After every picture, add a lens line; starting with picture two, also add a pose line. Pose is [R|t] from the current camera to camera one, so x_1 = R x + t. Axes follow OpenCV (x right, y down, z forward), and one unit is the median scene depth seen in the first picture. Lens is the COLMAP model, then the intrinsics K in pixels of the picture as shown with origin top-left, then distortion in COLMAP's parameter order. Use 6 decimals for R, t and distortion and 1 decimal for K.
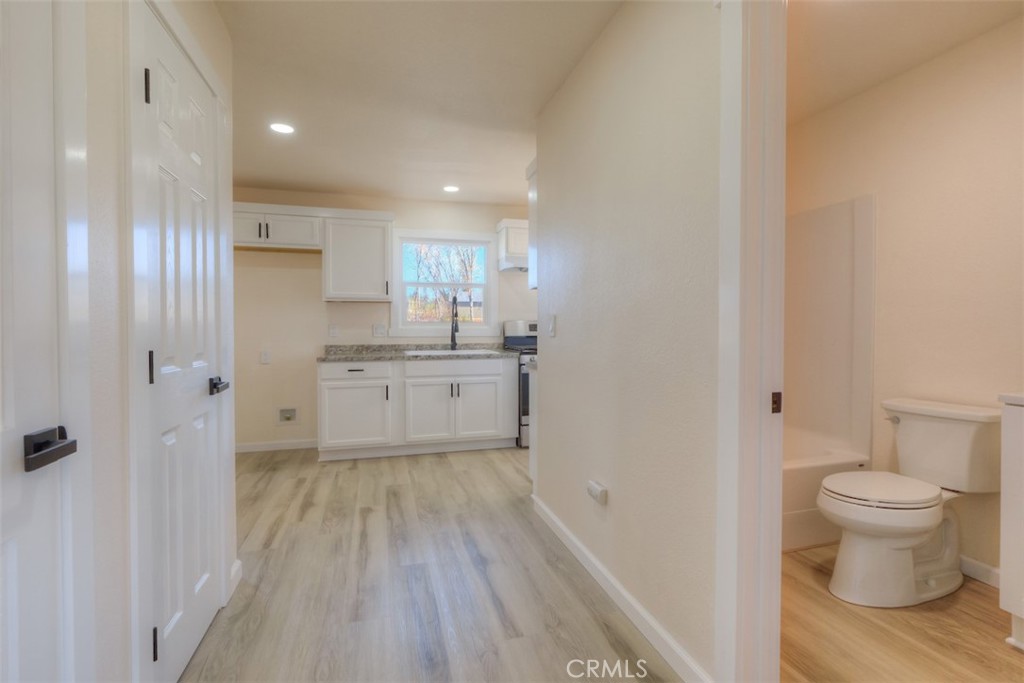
lens RADIAL K [[479.1, 0, 515.8], [0, 479.1, 336.4], [0, 0, 1]] dist [0.005303, -0.000613]
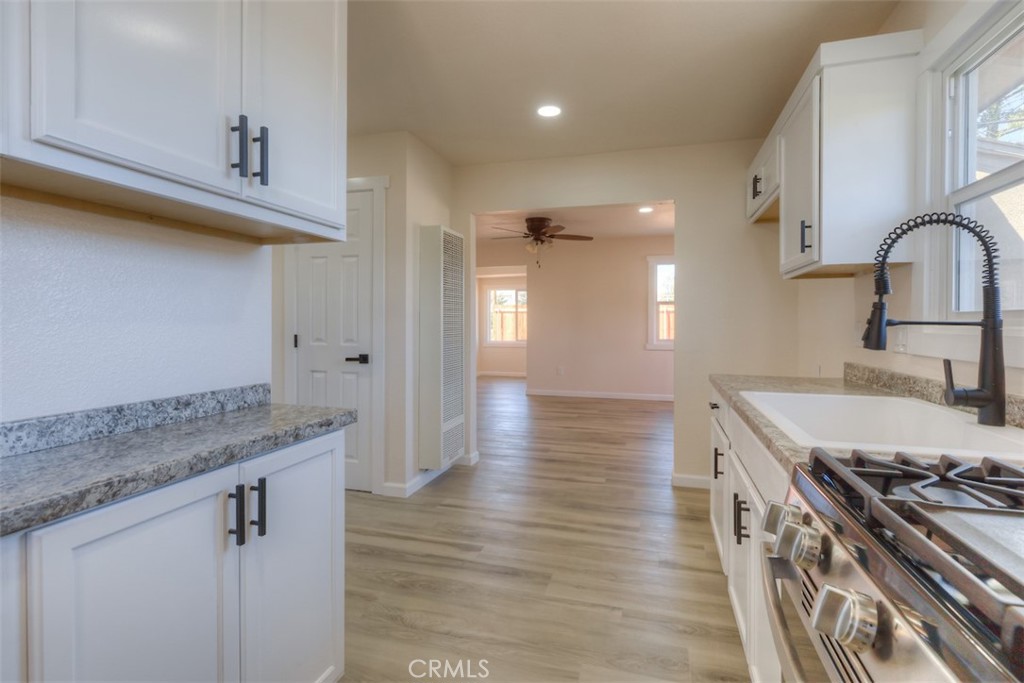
lens RADIAL K [[479.1, 0, 511.5], [0, 479.1, 324.3], [0, 0, 1]] dist [0.005303, -0.000613]
pose [[-0.543676, 0.004425, -0.839284, 0.477984], [-0.014504, 0.999787, 0.014667, -0.051825], [0.839170, 0.020147, -0.543496, 2.089907]]
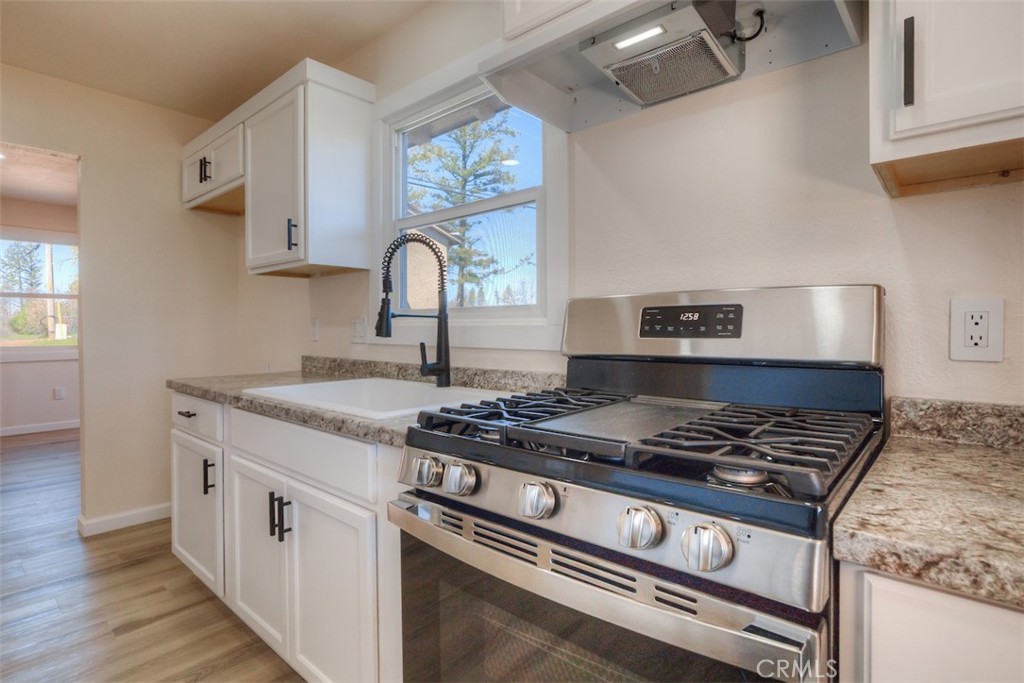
lens RADIAL K [[518.7, 0, 505.8], [0, 518.7, 326.4], [0, 0, 1]] dist [-0.002517, 0.000467]
pose [[0.530422, 0.002032, -0.847731, 0.499444], [-0.016488, 0.999833, -0.007920, -0.031048], [0.847573, 0.018179, 0.530367, 1.880253]]
